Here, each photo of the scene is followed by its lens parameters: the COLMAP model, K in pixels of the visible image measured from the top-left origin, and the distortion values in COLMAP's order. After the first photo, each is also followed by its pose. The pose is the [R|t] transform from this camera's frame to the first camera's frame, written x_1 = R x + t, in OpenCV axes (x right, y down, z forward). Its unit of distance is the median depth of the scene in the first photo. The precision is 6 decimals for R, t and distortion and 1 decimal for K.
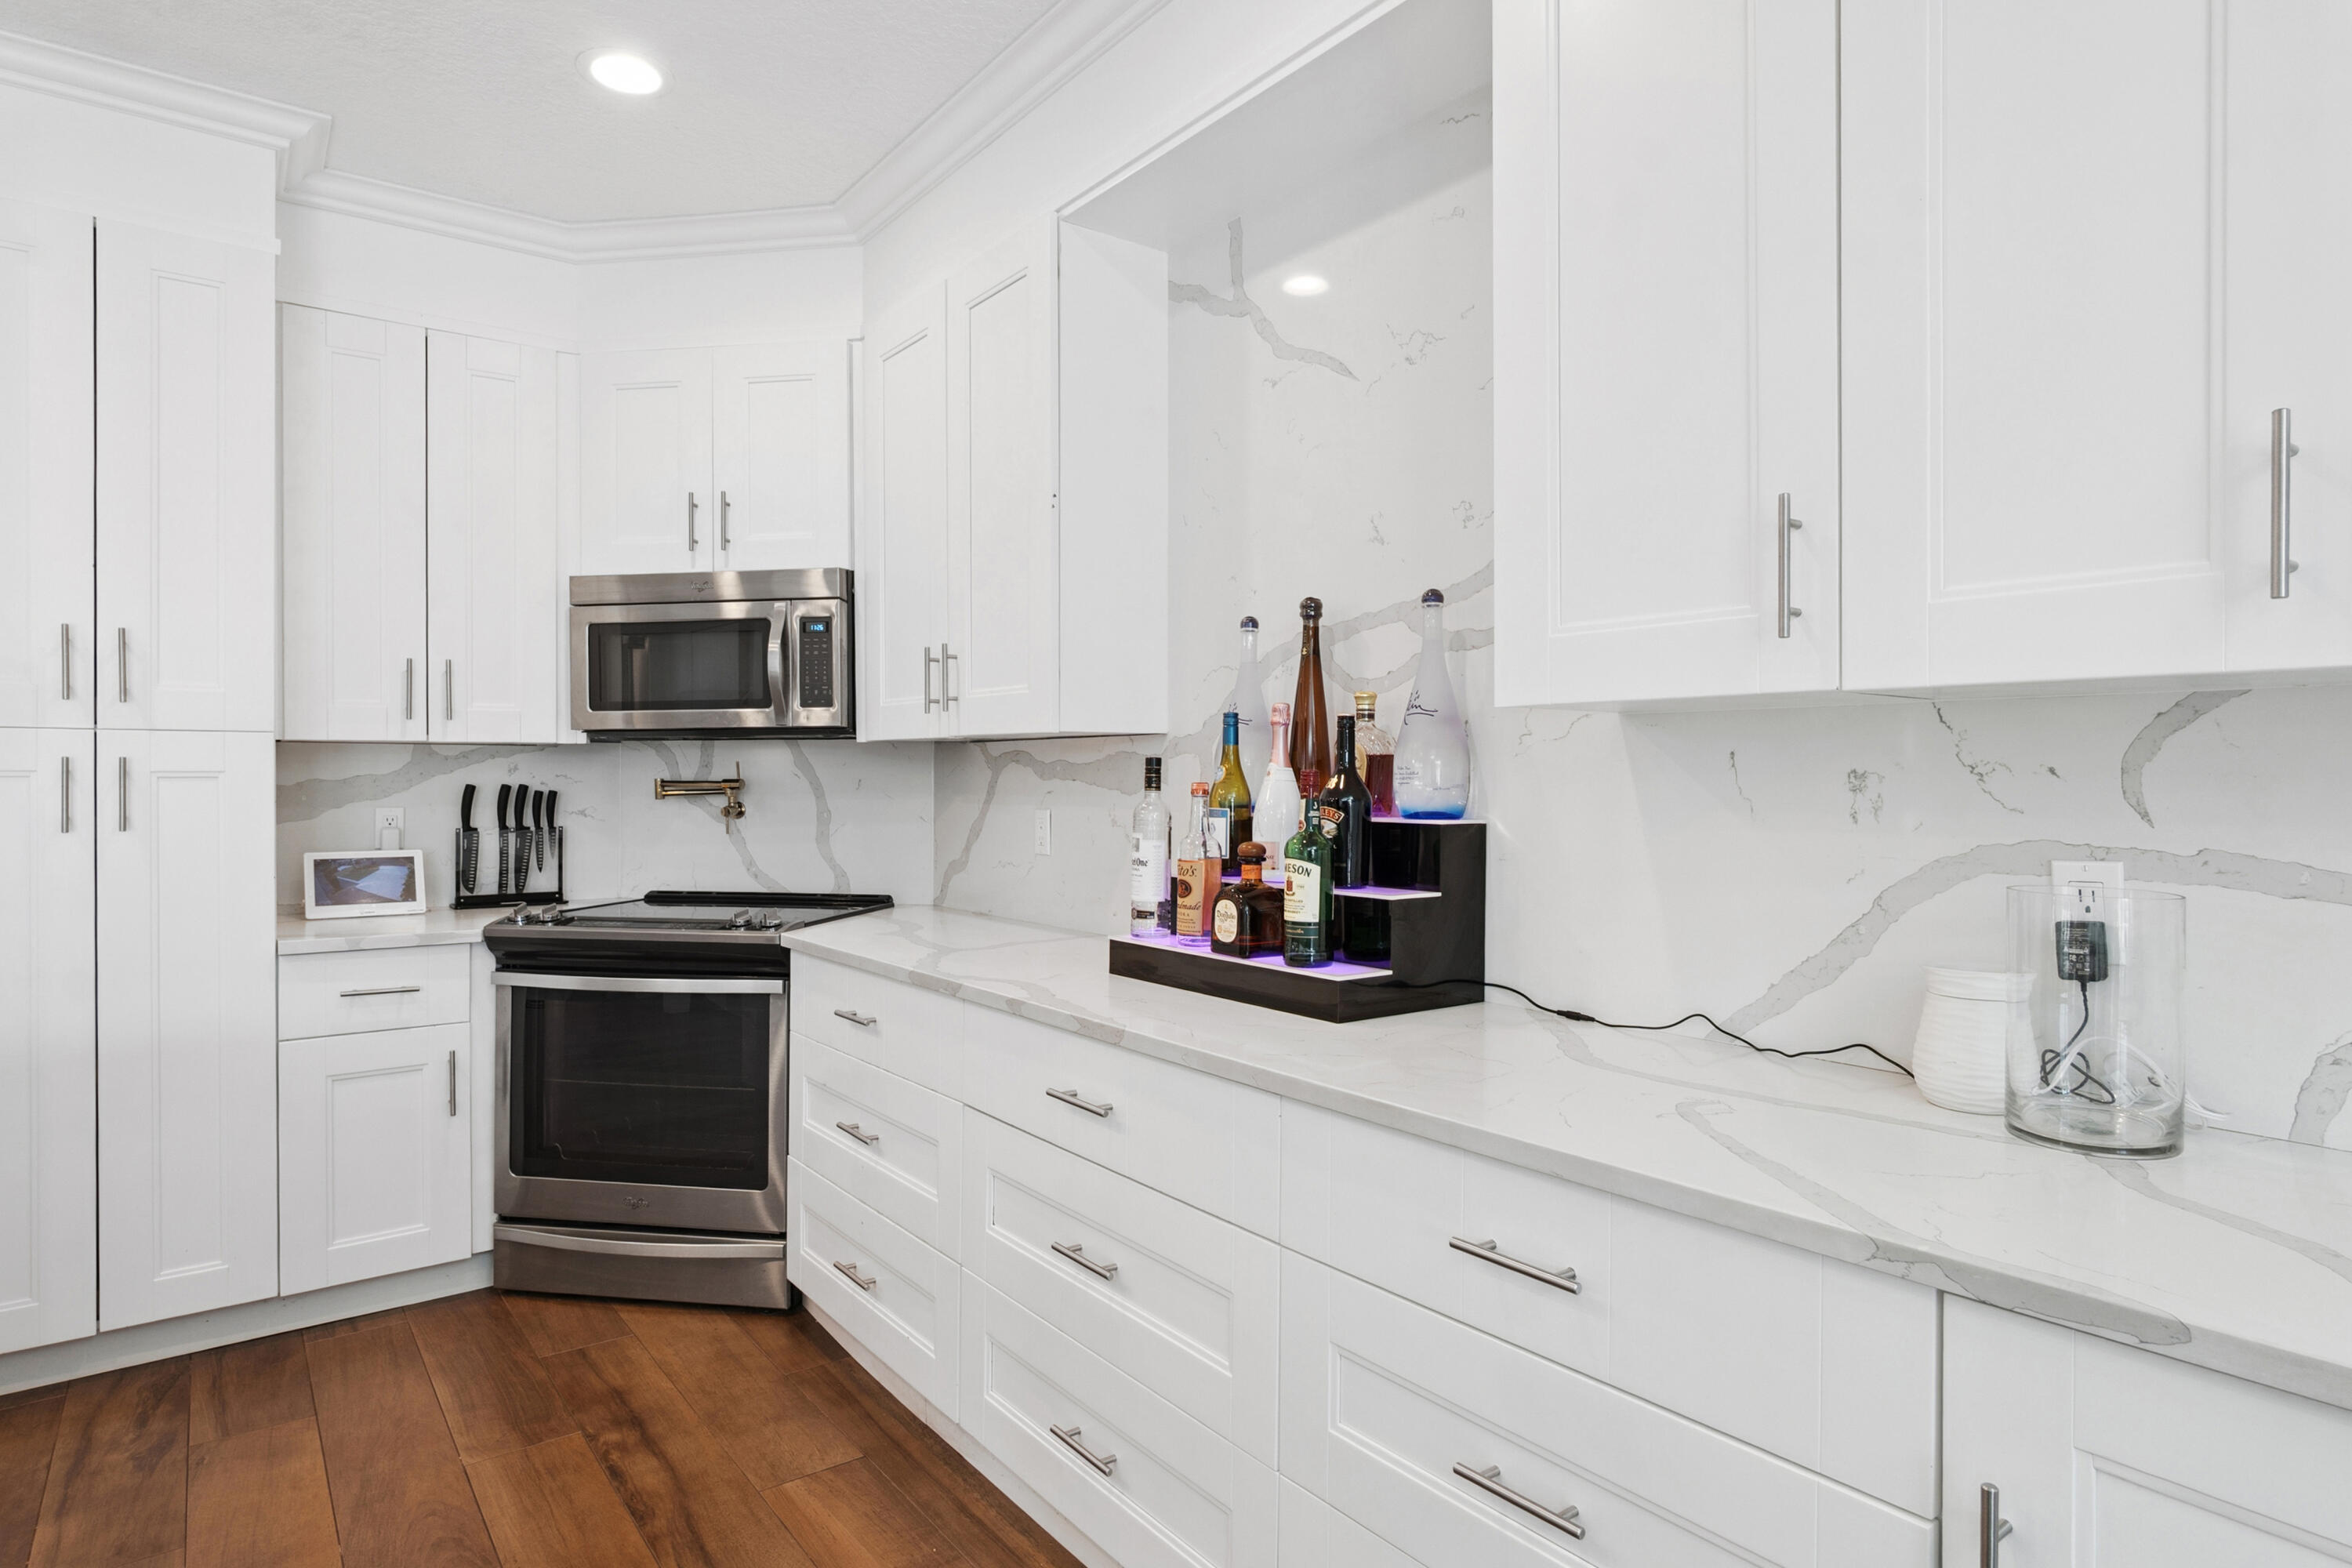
lens RADIAL K [[1255.0, 0, 1186.4], [0, 1255.0, 769.6], [0, 0, 1]] dist [-0.027370, 0.004764]
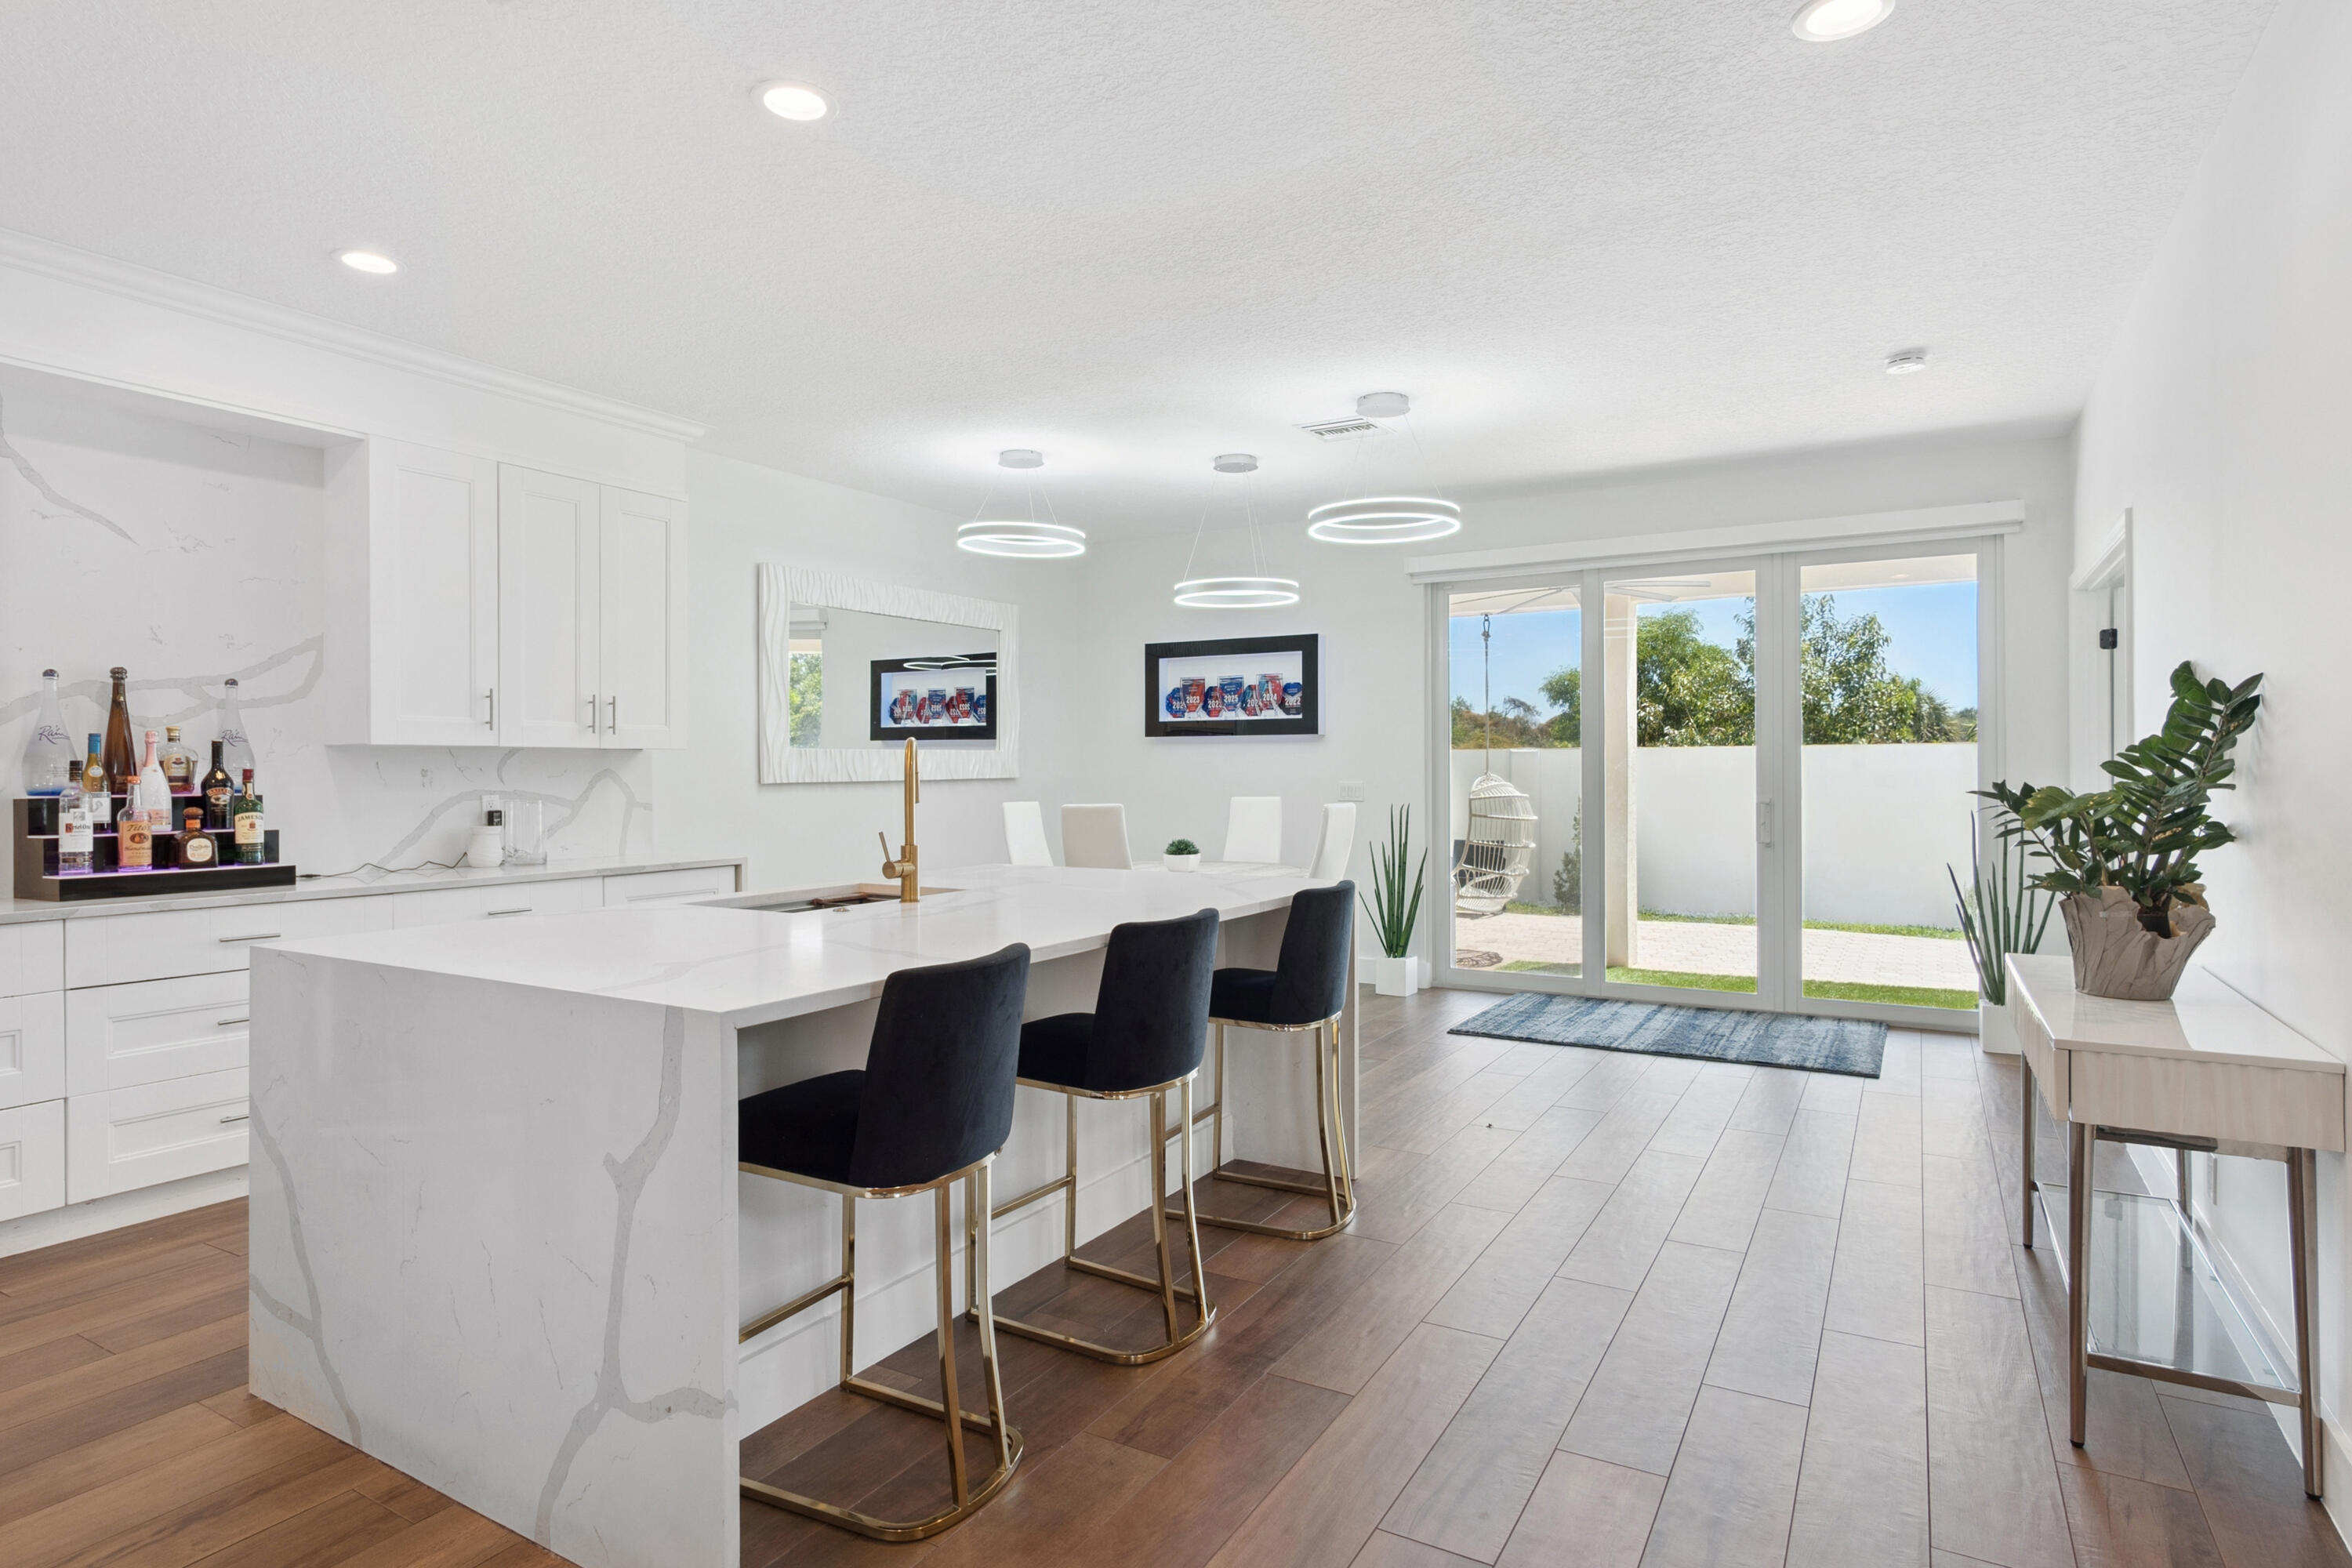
lens RADIAL K [[1255.0, 0, 1172.4], [0, 1255.0, 762.2], [0, 0, 1]] dist [-0.027370, 0.004764]
pose [[-0.362099, 0.006275, 0.932119, -1.664021], [0.000027, 0.999977, -0.006722, 0.001986], [-0.932140, -0.002409, -0.362091, 0.235896]]
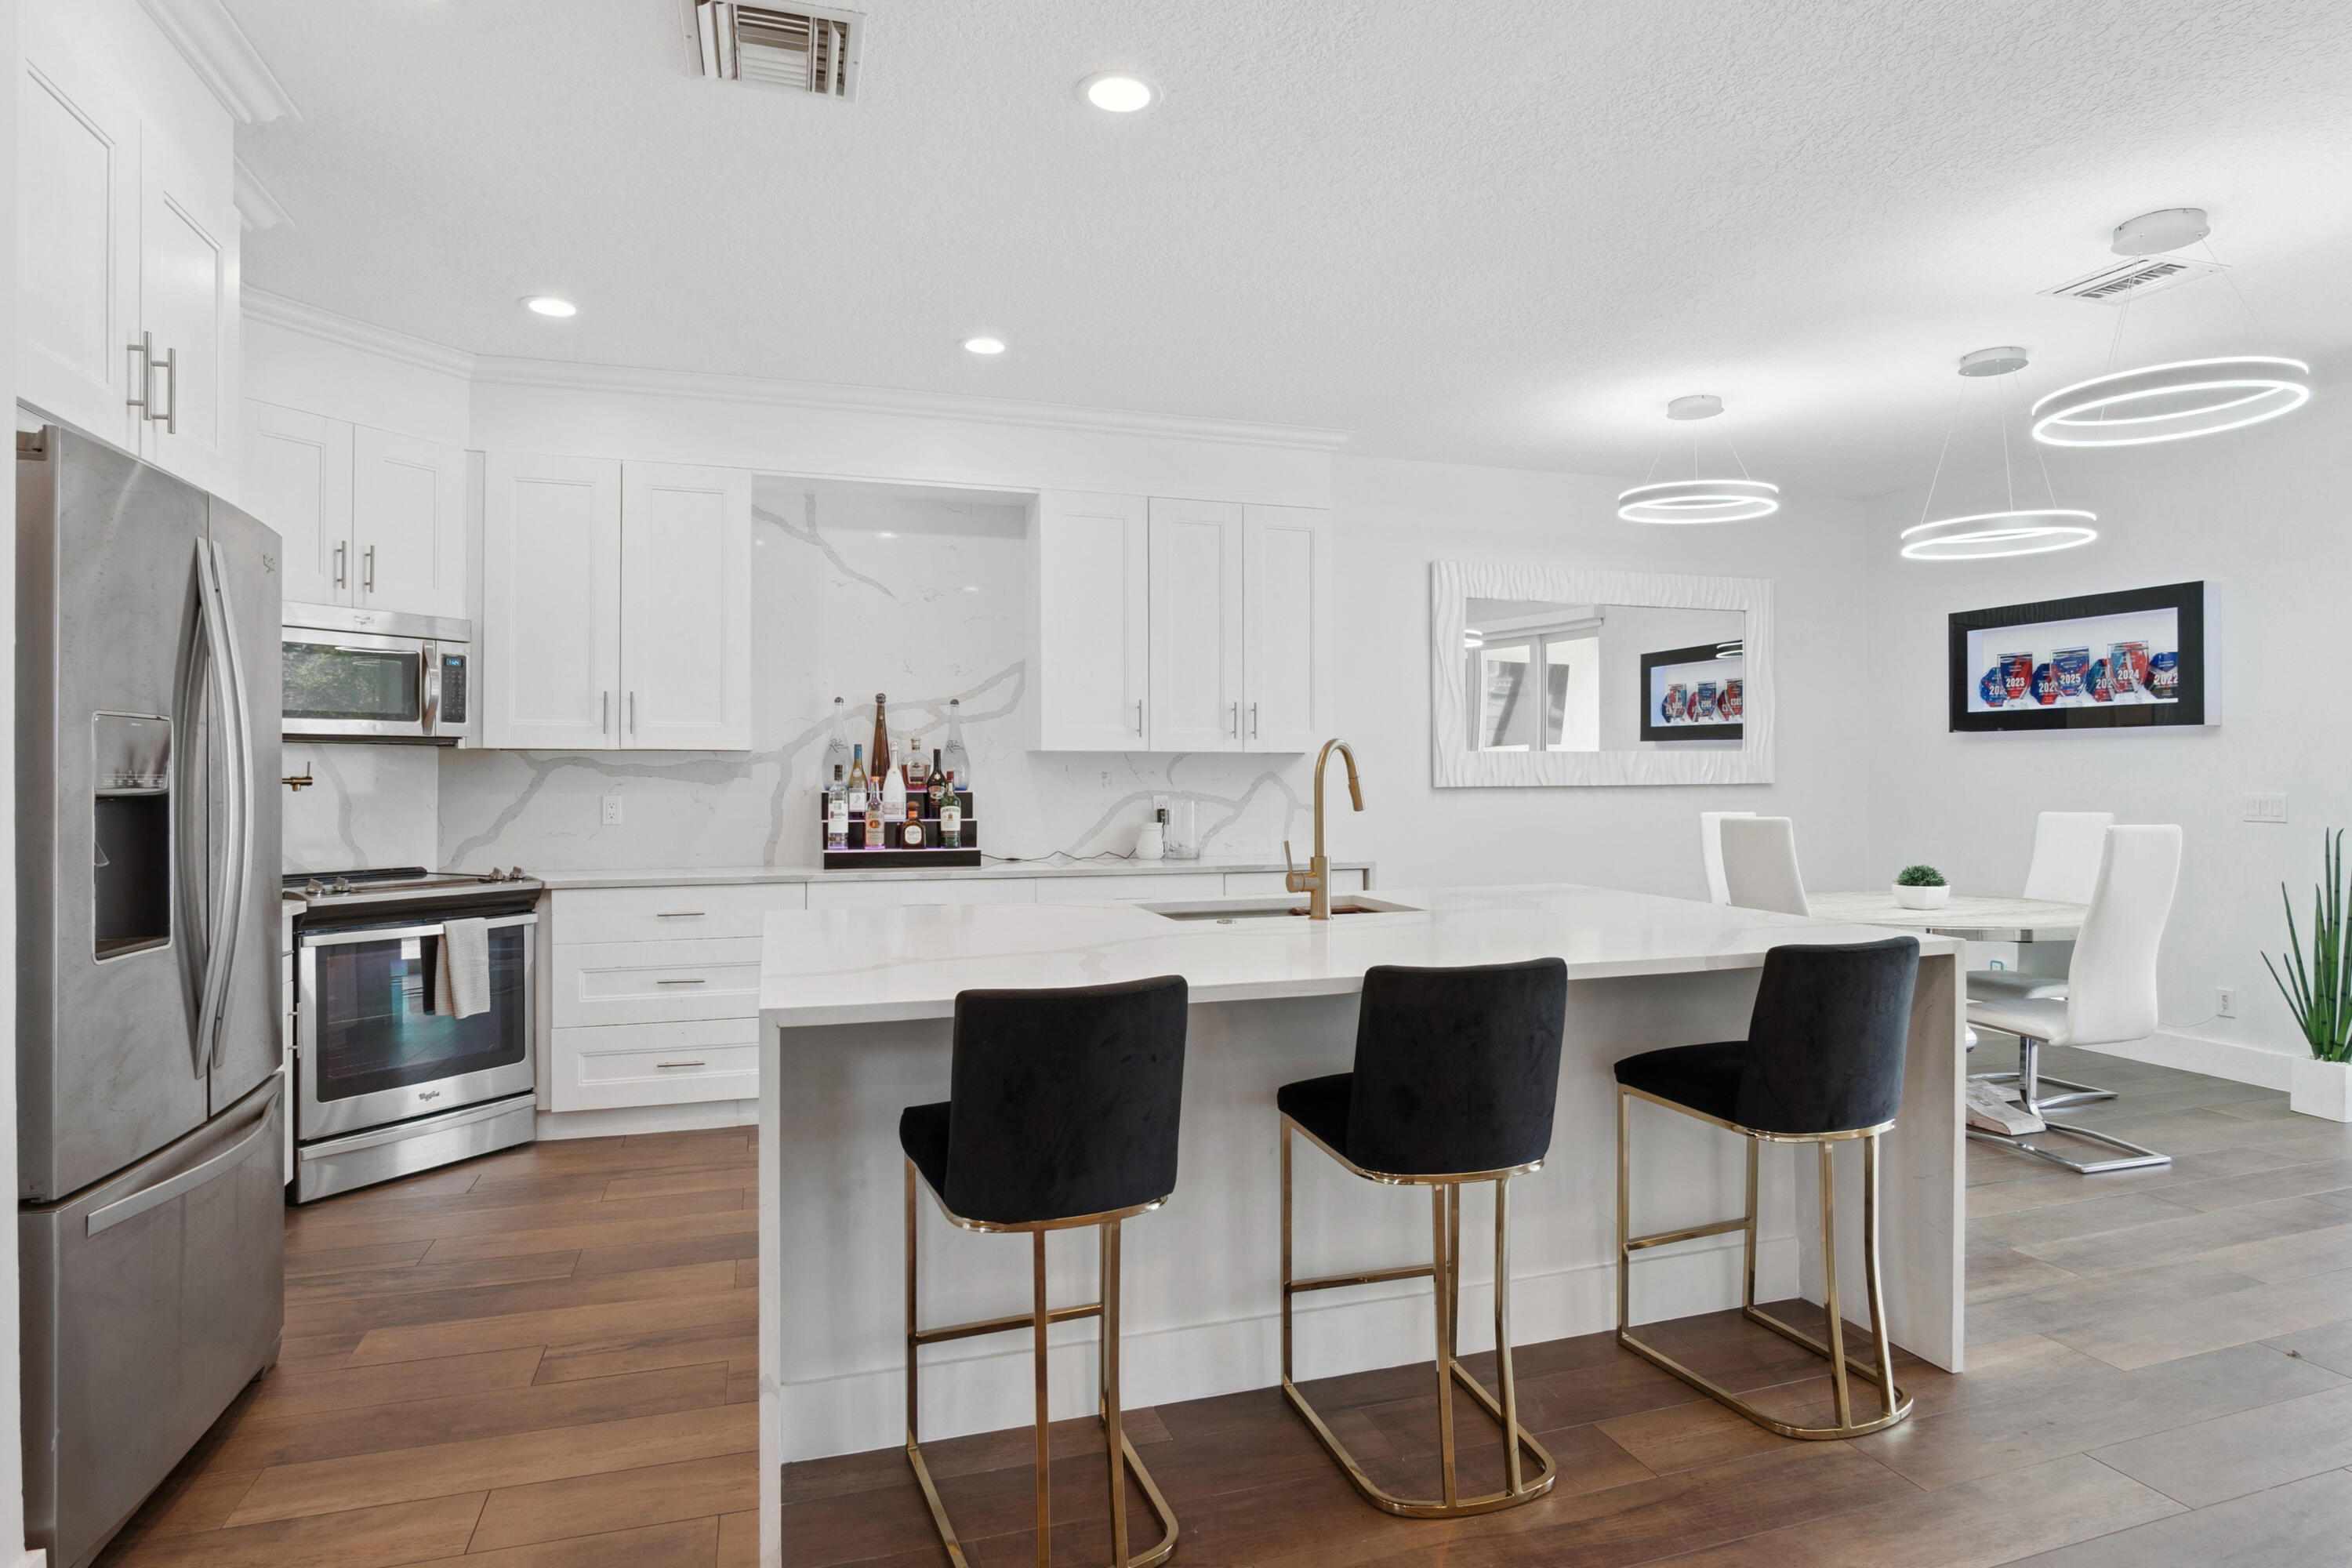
lens RADIAL K [[1255.0, 0, 1187.4], [0, 1255.0, 764.3], [0, 0, 1]] dist [-0.027370, 0.004764]
pose [[0.339388, 0.005860, 0.940628, -1.527893], [-0.003239, 0.999982, -0.005061, -0.001831], [-0.940641, -0.001329, 0.339401, -0.225918]]
